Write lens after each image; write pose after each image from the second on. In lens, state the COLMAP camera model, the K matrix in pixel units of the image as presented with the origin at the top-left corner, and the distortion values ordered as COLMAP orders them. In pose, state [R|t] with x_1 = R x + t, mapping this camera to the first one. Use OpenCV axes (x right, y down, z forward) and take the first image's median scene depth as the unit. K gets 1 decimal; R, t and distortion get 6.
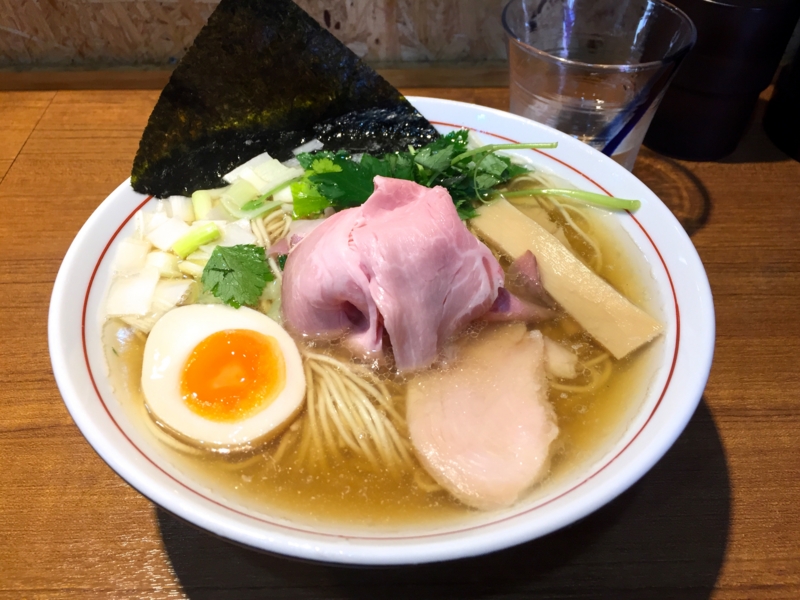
lens RADIAL K [[701.2, 0, 391.7], [0, 701.2, 304.8], [0, 0, 1]] dist [0.092920, -0.150613]
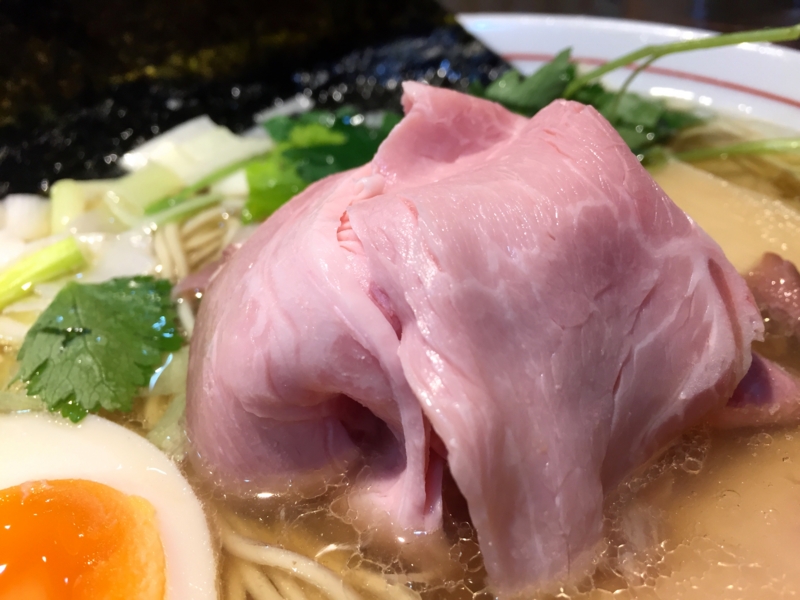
lens RADIAL K [[728.2, 0, 378.2], [0, 728.2, 311.0], [0, 0, 1]] dist [0.027733, -0.021002]
pose [[0.995929, -0.047290, -0.076745, -0.013347], [0.039665, 0.994395, -0.098007, -0.010714], [0.080950, 0.094564, 0.992222, 0.618957]]
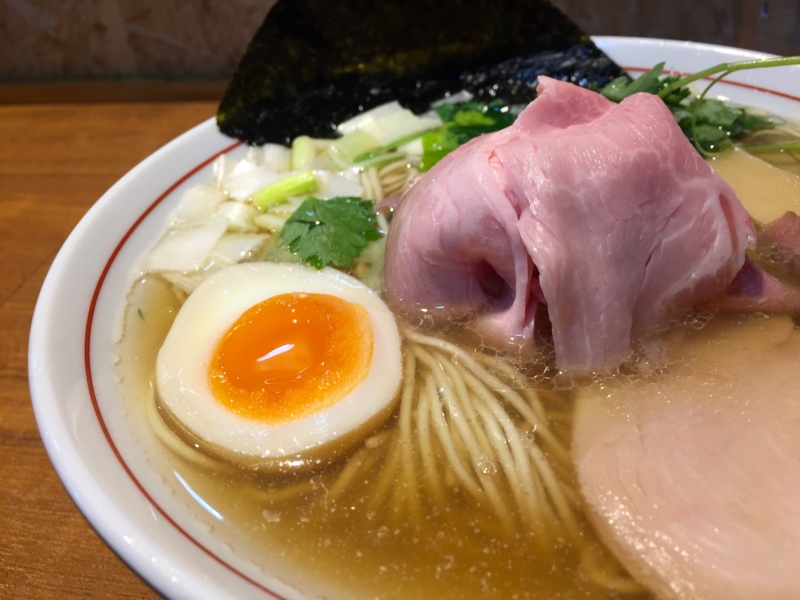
lens RADIAL K [[701.2, 0, 394.9], [0, 701.2, 308.5], [0, 0, 1]] dist [0.092920, -0.150613]
pose [[0.972819, 0.053536, -0.225295, 0.005134], [-0.079103, 0.991212, -0.106026, 0.112821], [0.217639, 0.120965, 0.968504, 0.384172]]
